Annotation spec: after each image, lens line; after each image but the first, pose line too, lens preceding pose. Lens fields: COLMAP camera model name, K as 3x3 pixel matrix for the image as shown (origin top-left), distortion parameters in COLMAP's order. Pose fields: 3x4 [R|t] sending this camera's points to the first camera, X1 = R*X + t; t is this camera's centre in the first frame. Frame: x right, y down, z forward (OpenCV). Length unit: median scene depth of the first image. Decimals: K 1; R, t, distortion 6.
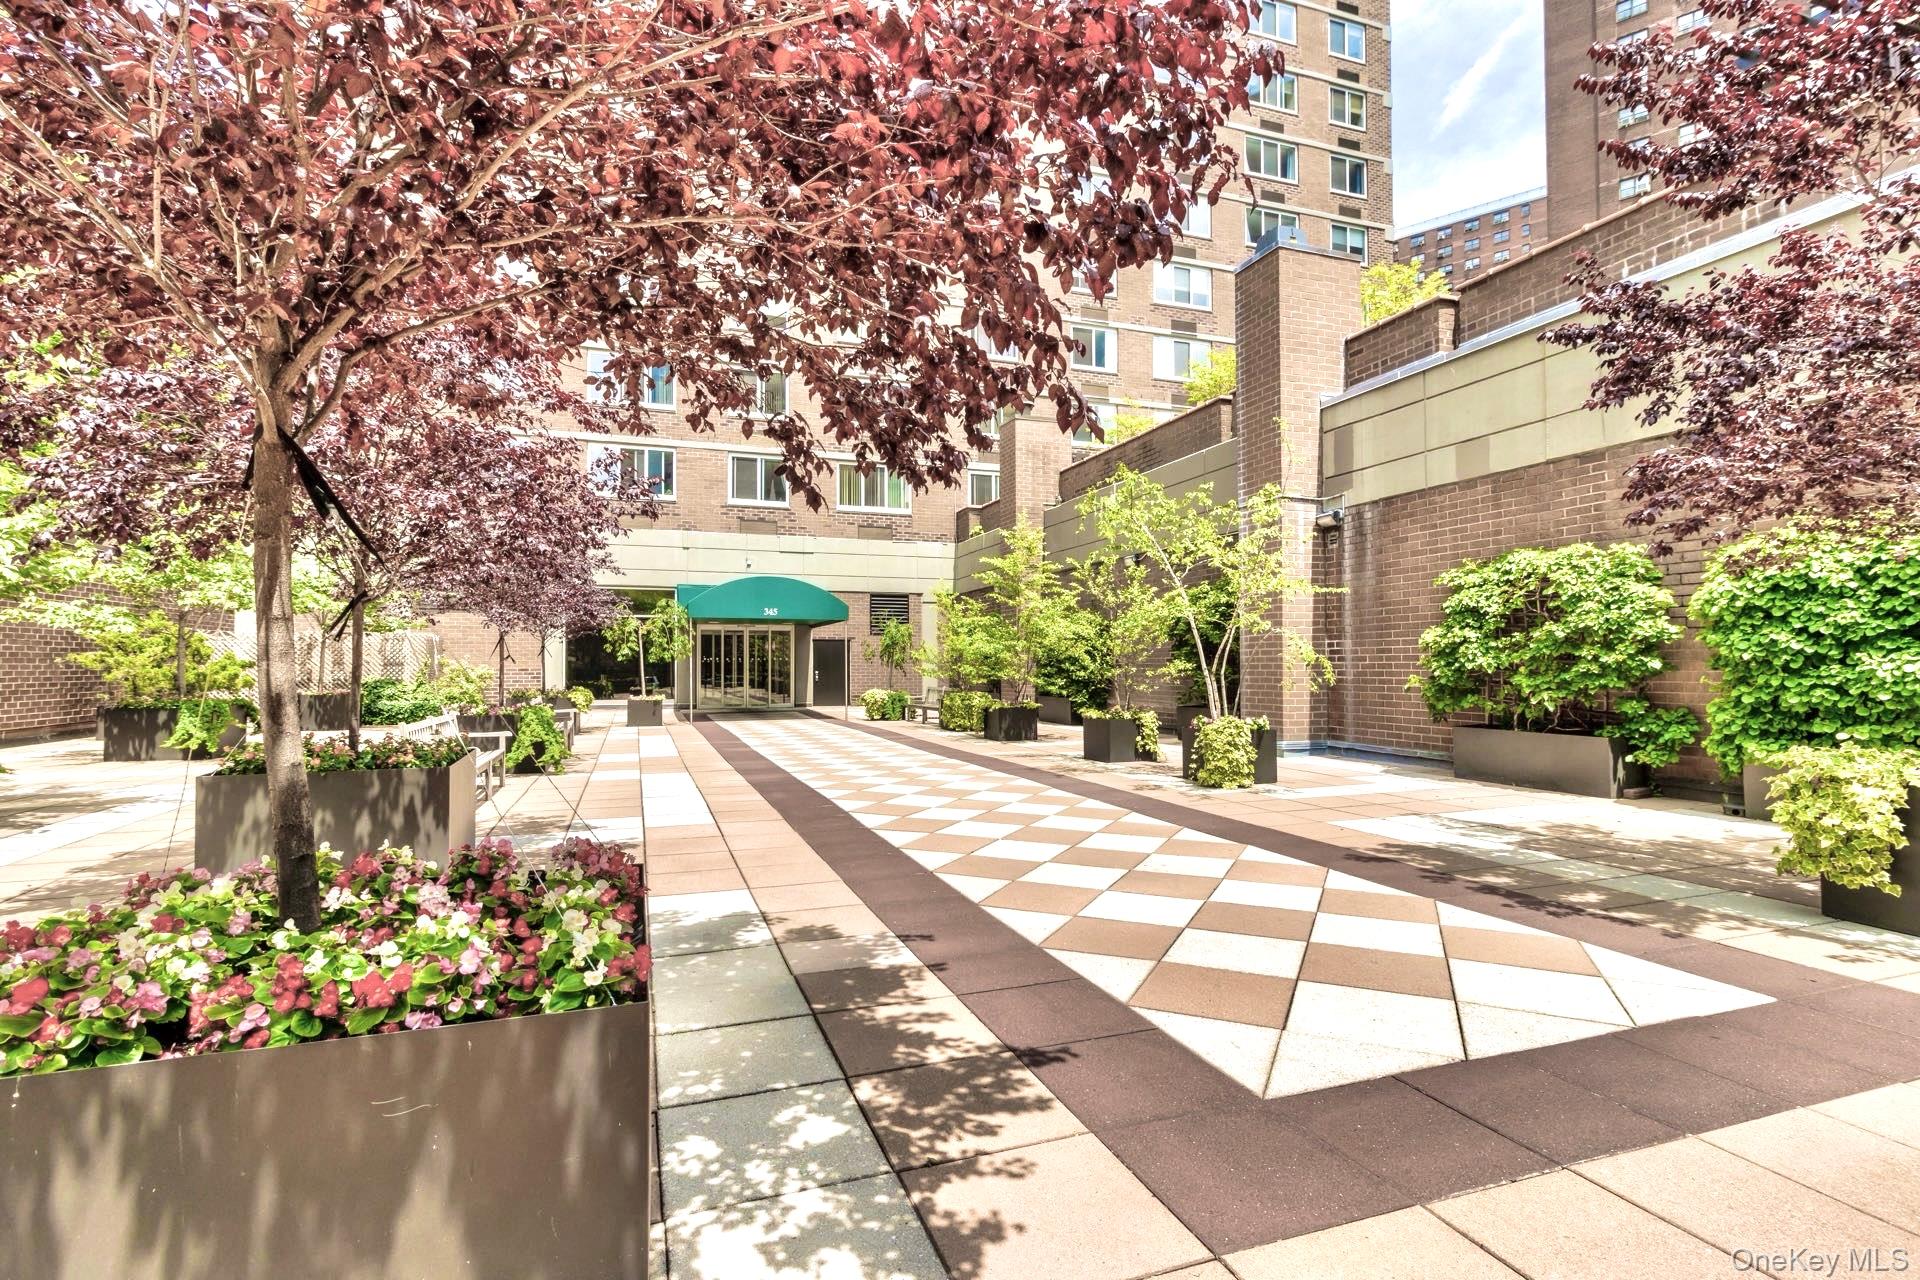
lens RADIAL K [[911.3, 0, 955.3], [0, 911.3, 646.9], [0, 0, 1]] dist [0.004781, -0.001097]
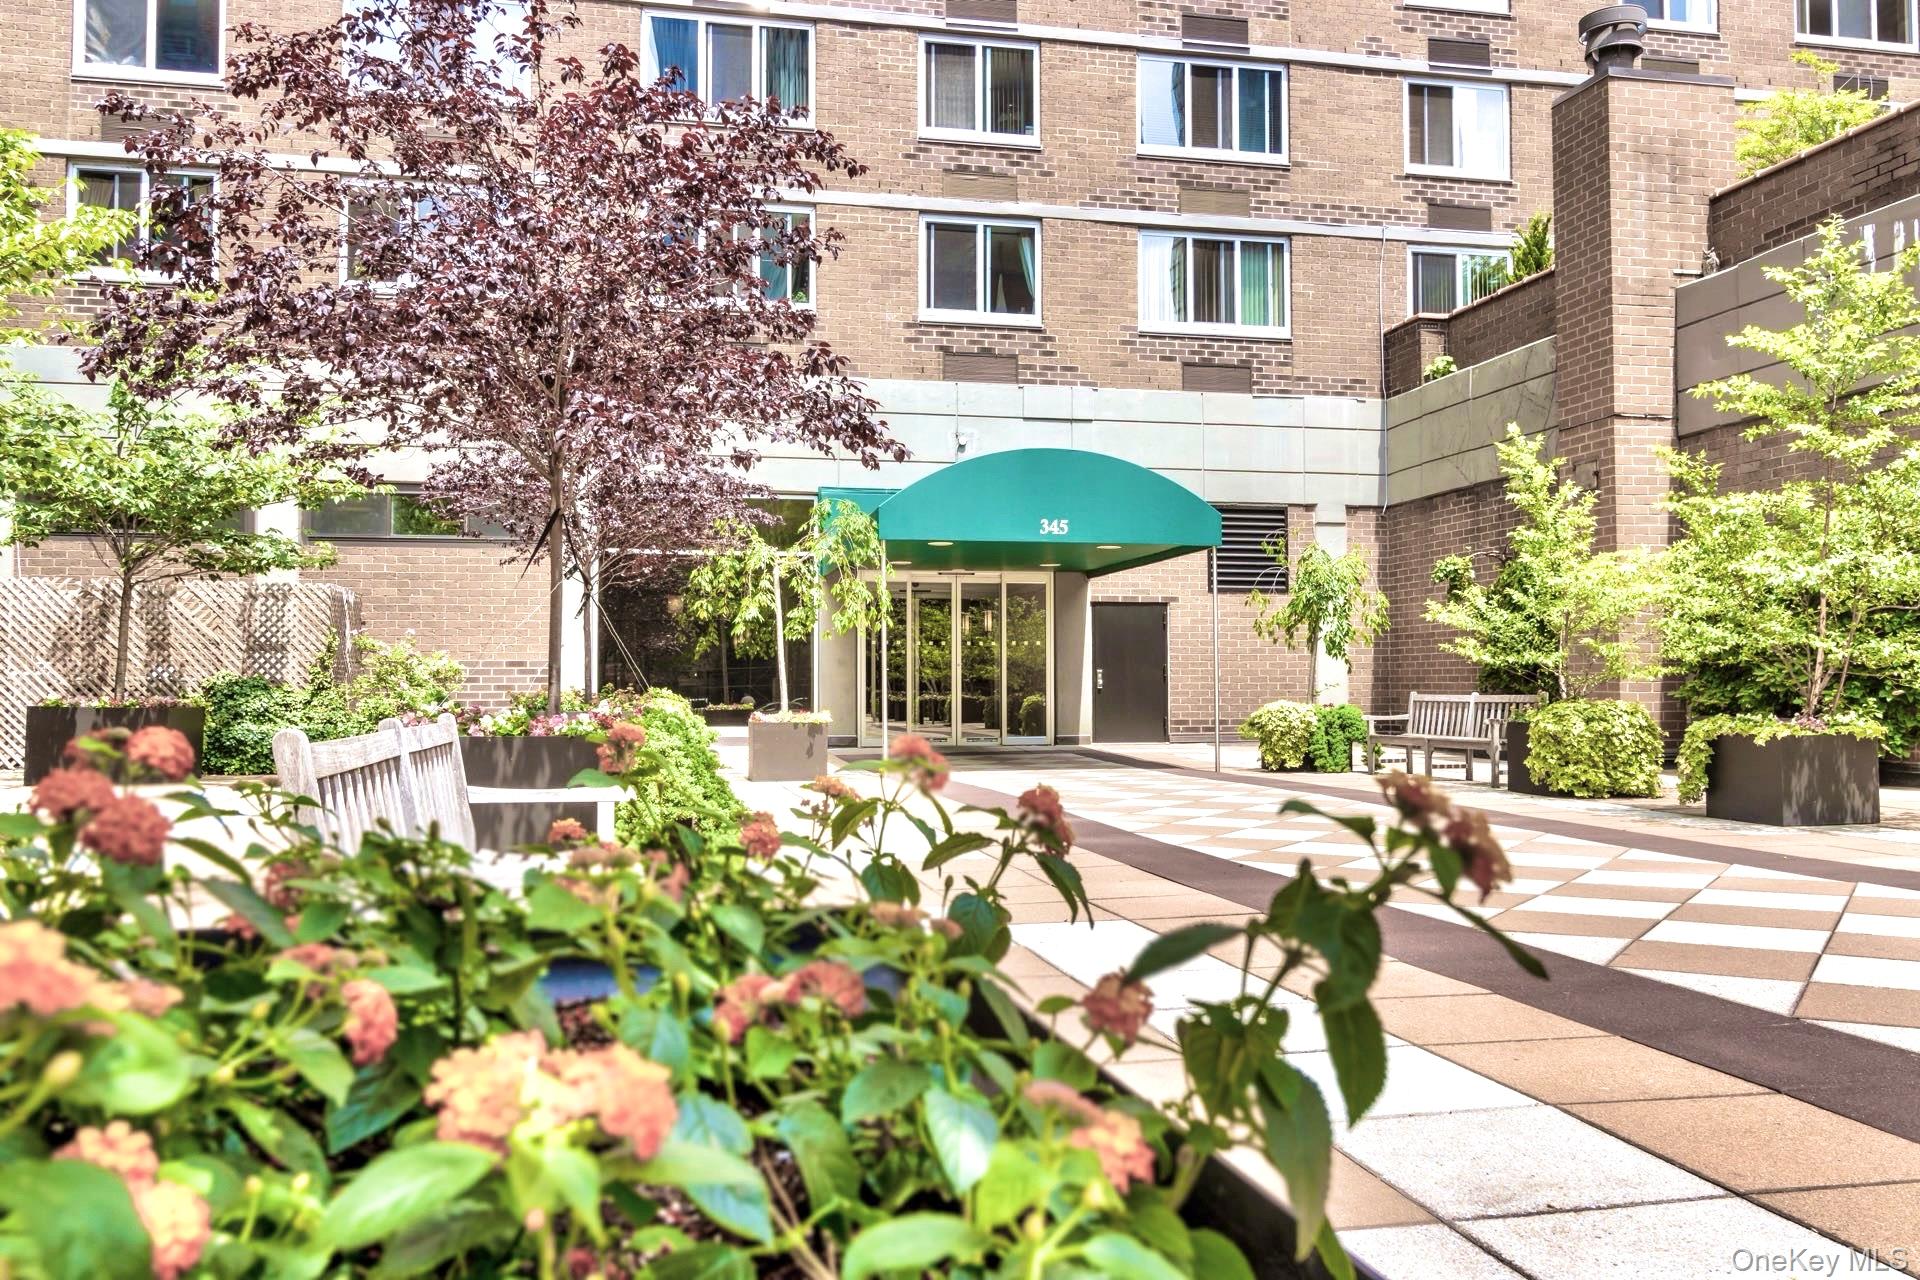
lens RADIAL K [[1532.9, 0, 977.7], [0, 1532.9, 636.4], [0, 0, 1]] dist [0.000254, -0.003664]
pose [[0.992480, -0.003922, -0.122347, -0.119173], [0.002569, 0.999934, -0.011211, 0.018851], [0.122382, 0.010813, 0.992424, 0.201757]]
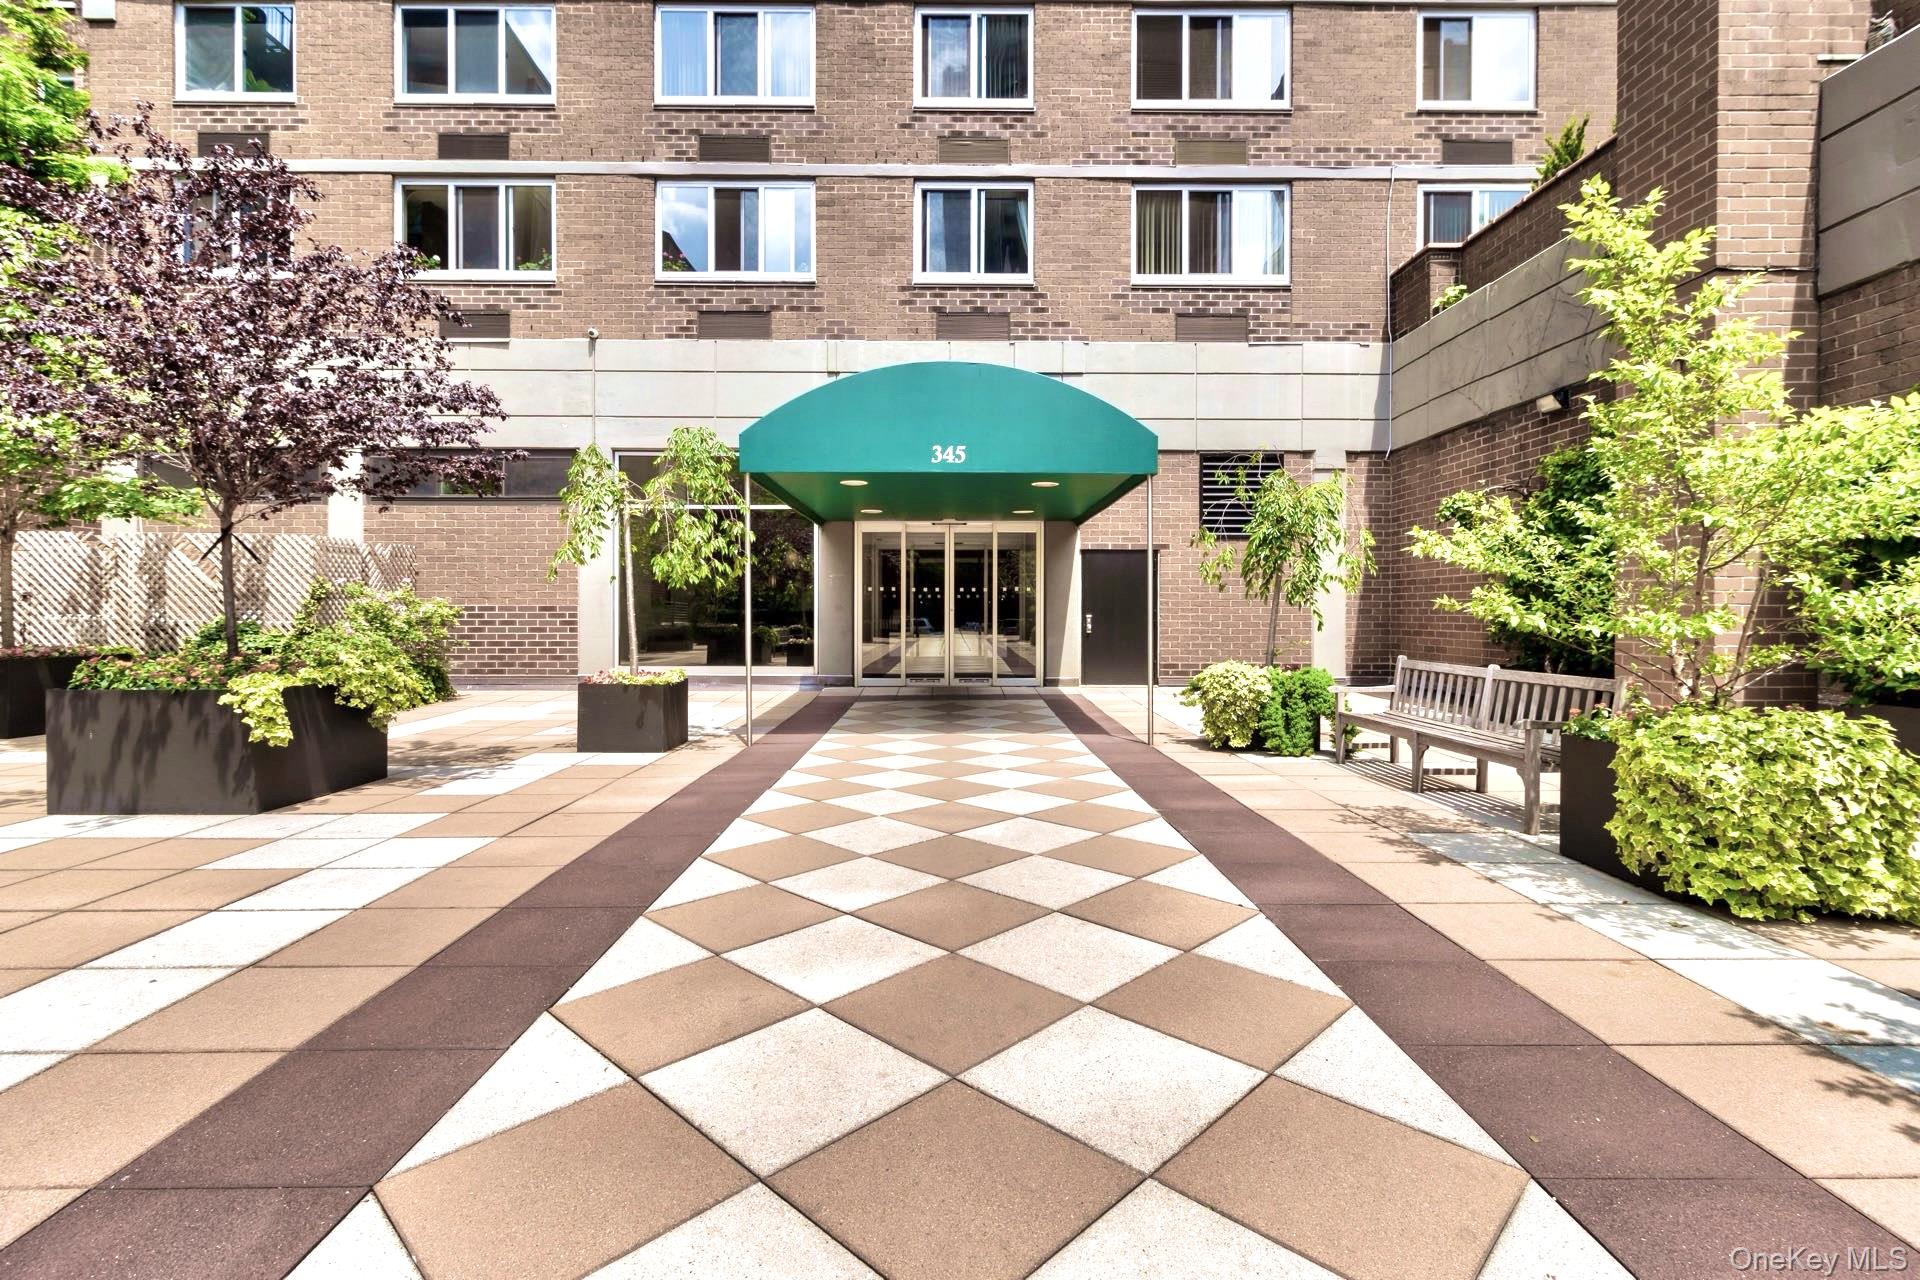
lens RADIAL K [[911.3, 0, 955.3], [0, 911.3, 619.3], [0, 0, 1]] dist [0.004781, -0.001097]
pose [[0.946948, 0.007075, -0.321308, -0.062614], [0.002297, 0.999583, 0.028781, 0.015322], [0.321378, -0.027992, 0.946537, 0.516219]]
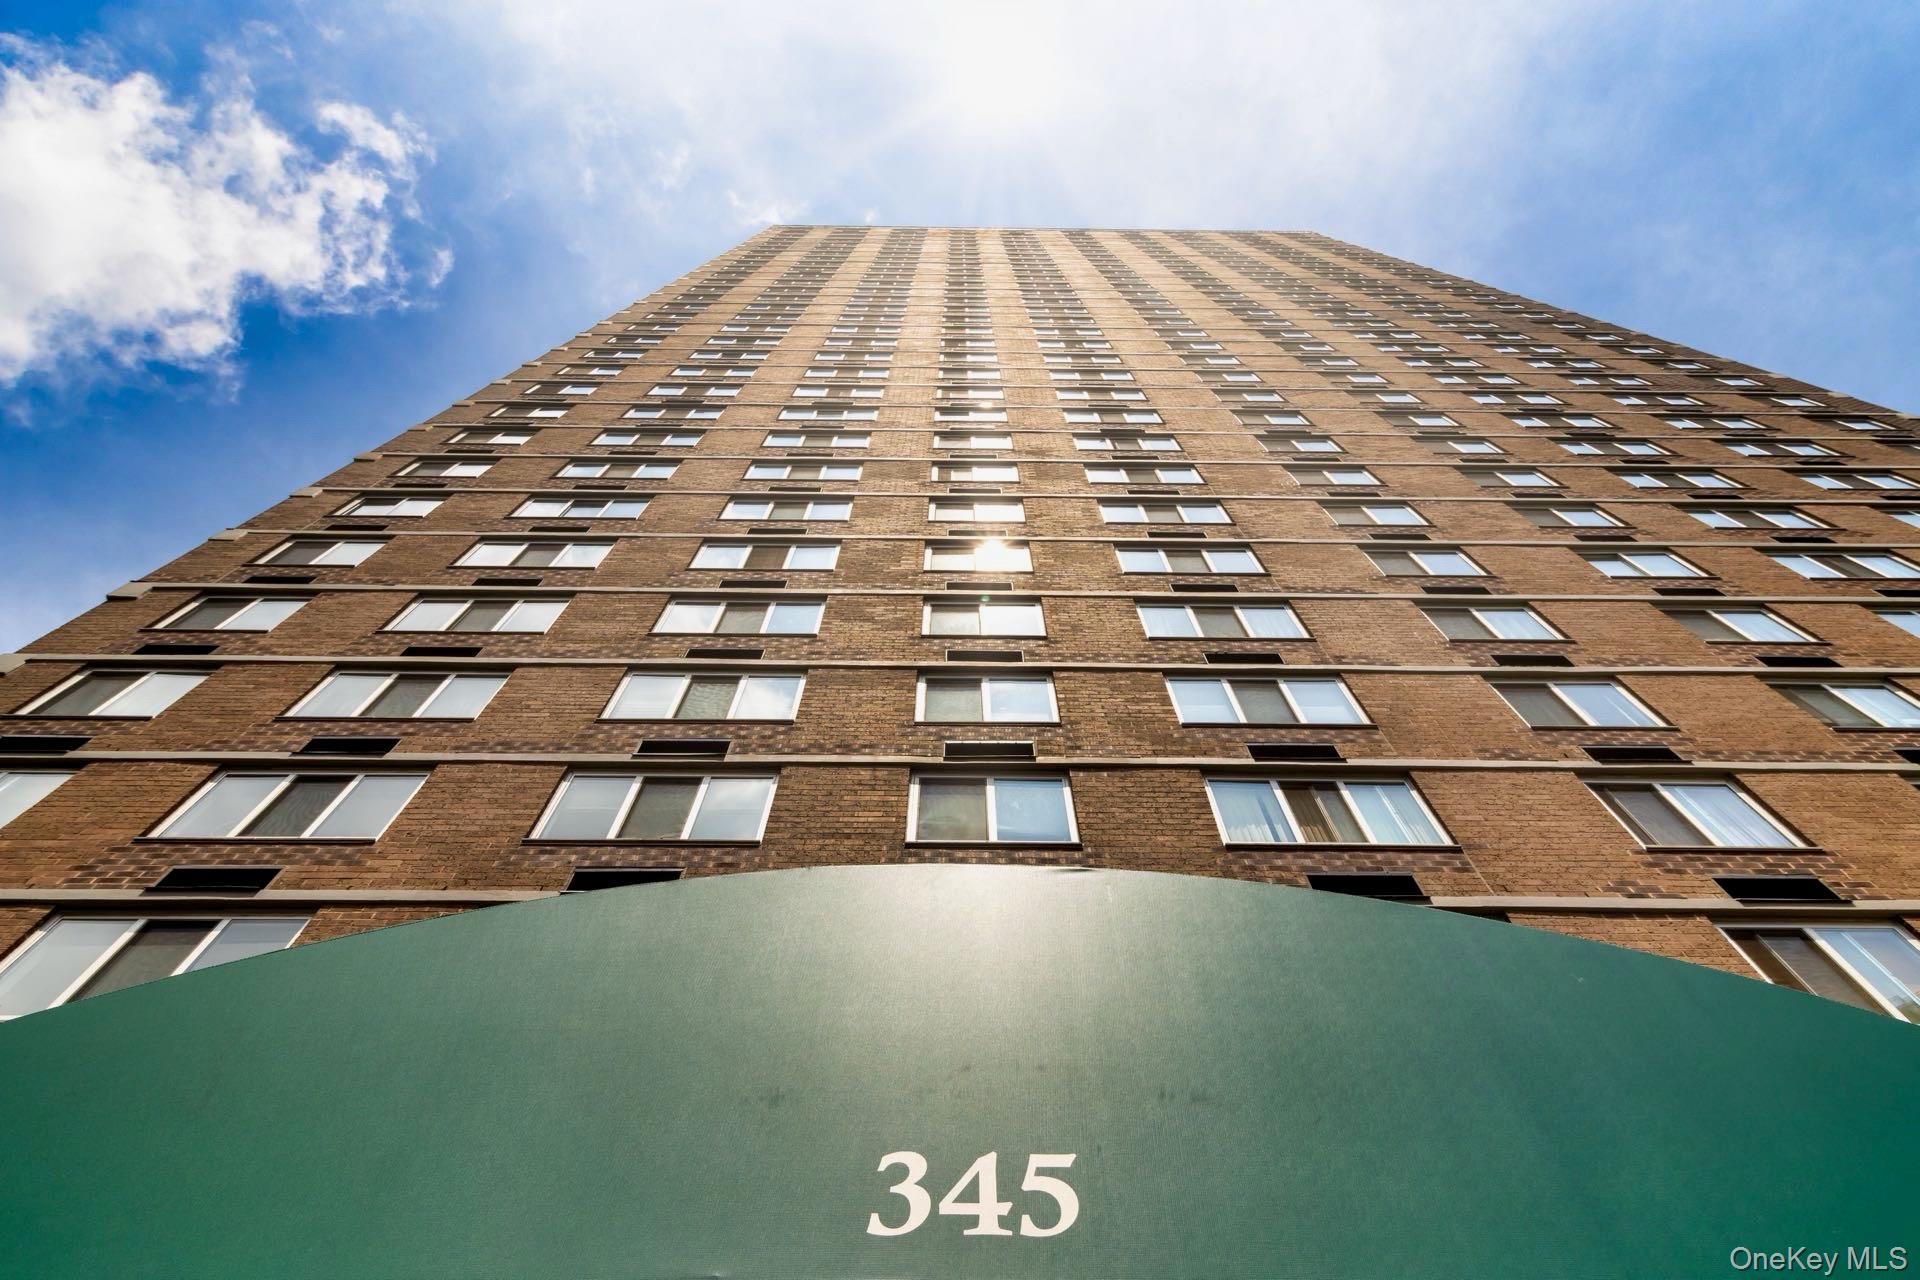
lens RADIAL K [[1219.6, 0, 969.6], [0, 1219.6, 641.0], [0, 0, 1]] dist [0.004896, 0.001797]
pose [[0.949639, -0.273967, -0.152080, -0.118408], [0.010826, 0.513737, -0.857879, 0.011357], [0.313159, 0.813029, 0.490831, 0.673506]]
